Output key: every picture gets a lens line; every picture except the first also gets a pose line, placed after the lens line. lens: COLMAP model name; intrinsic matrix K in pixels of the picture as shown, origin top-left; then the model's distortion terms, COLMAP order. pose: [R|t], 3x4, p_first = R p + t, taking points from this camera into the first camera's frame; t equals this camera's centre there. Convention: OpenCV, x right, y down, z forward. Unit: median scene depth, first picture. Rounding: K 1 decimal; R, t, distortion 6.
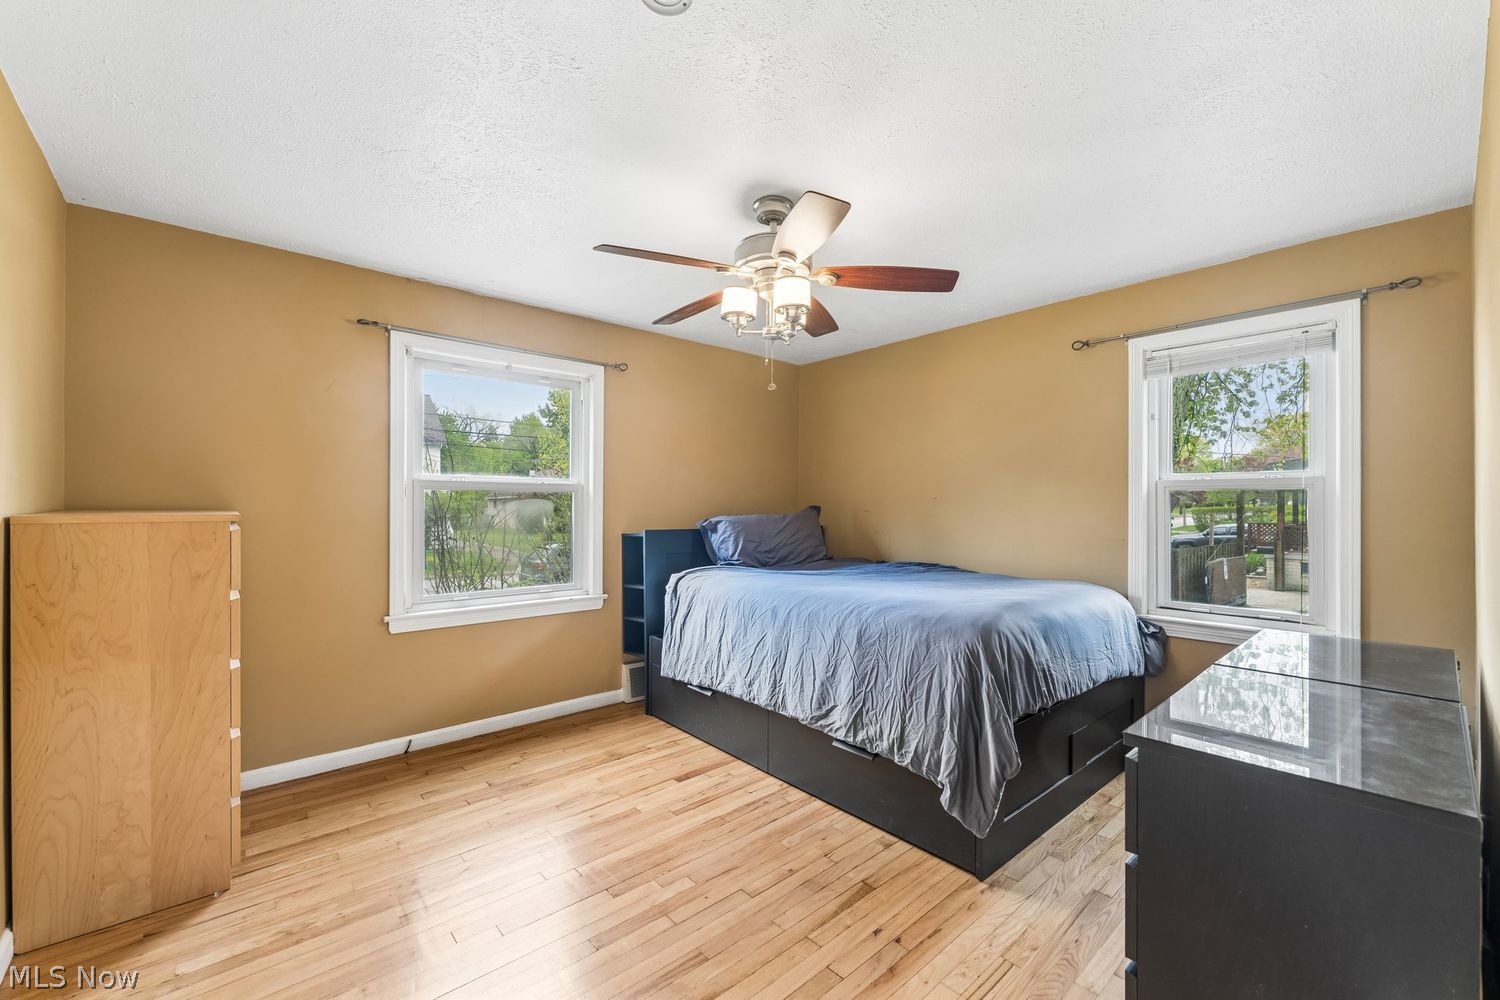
lens RADIAL K [[606.1, 0, 753.5], [0, 606.1, 500.9], [0, 0, 1]] dist [0.002552, -0.000796]
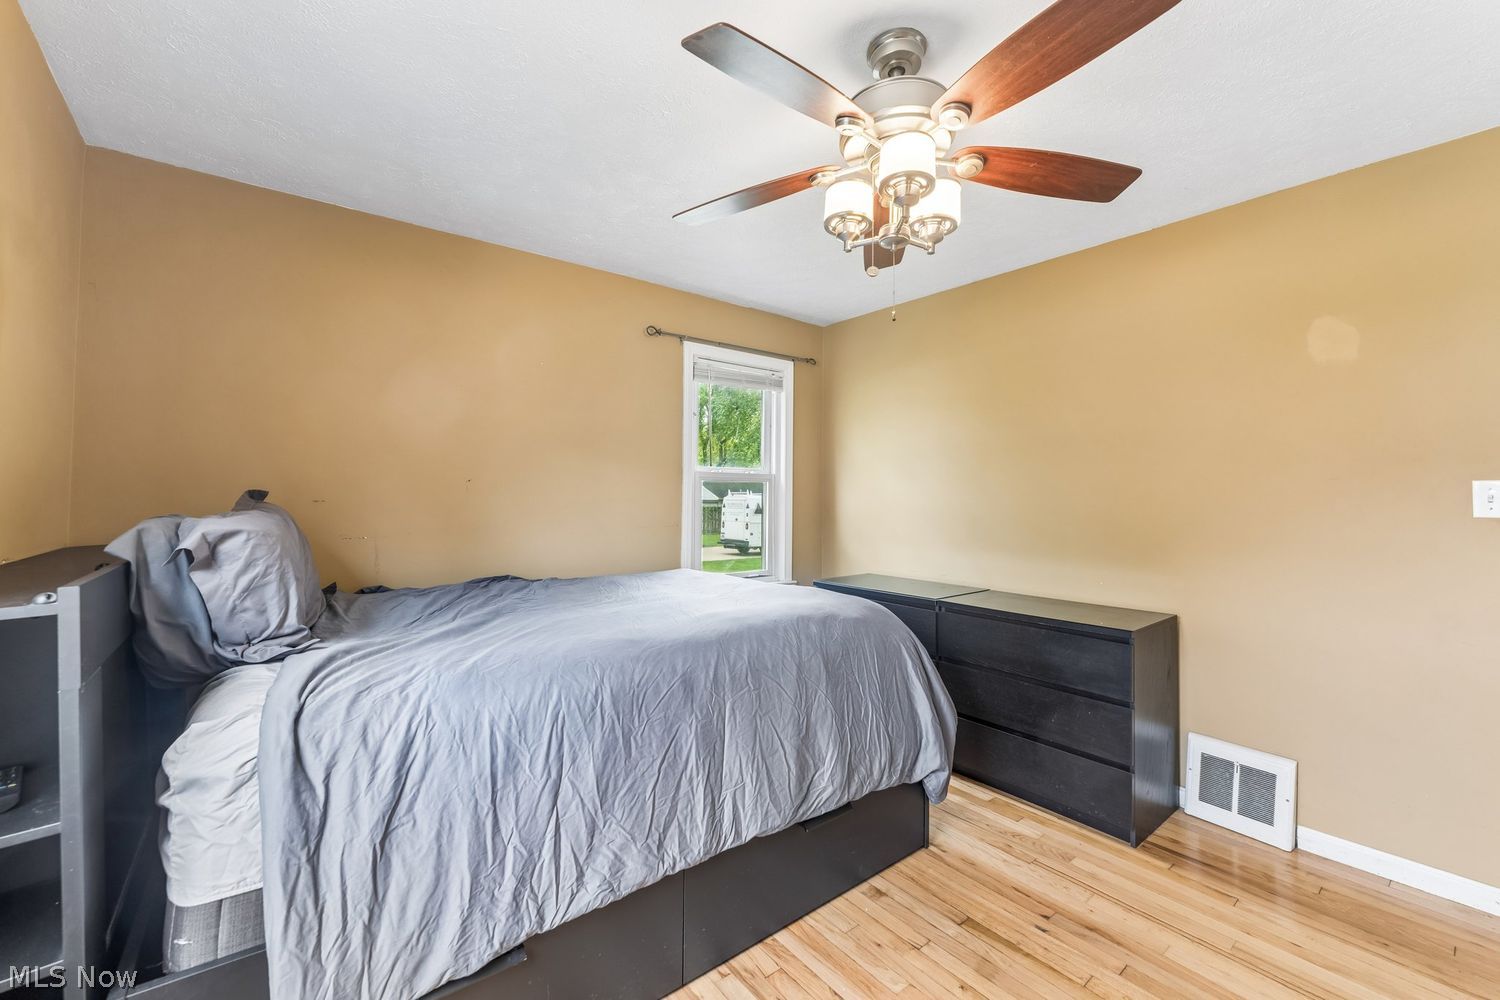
lens RADIAL K [[606.1, 0, 756.2], [0, 606.1, 497.2], [0, 0, 1]] dist [0.002552, -0.000796]
pose [[0.060085, 0.002027, 0.998191, -0.496640], [-0.003623, 0.999992, -0.001813, 0.016133], [-0.998187, -0.003508, 0.060092, 0.880717]]
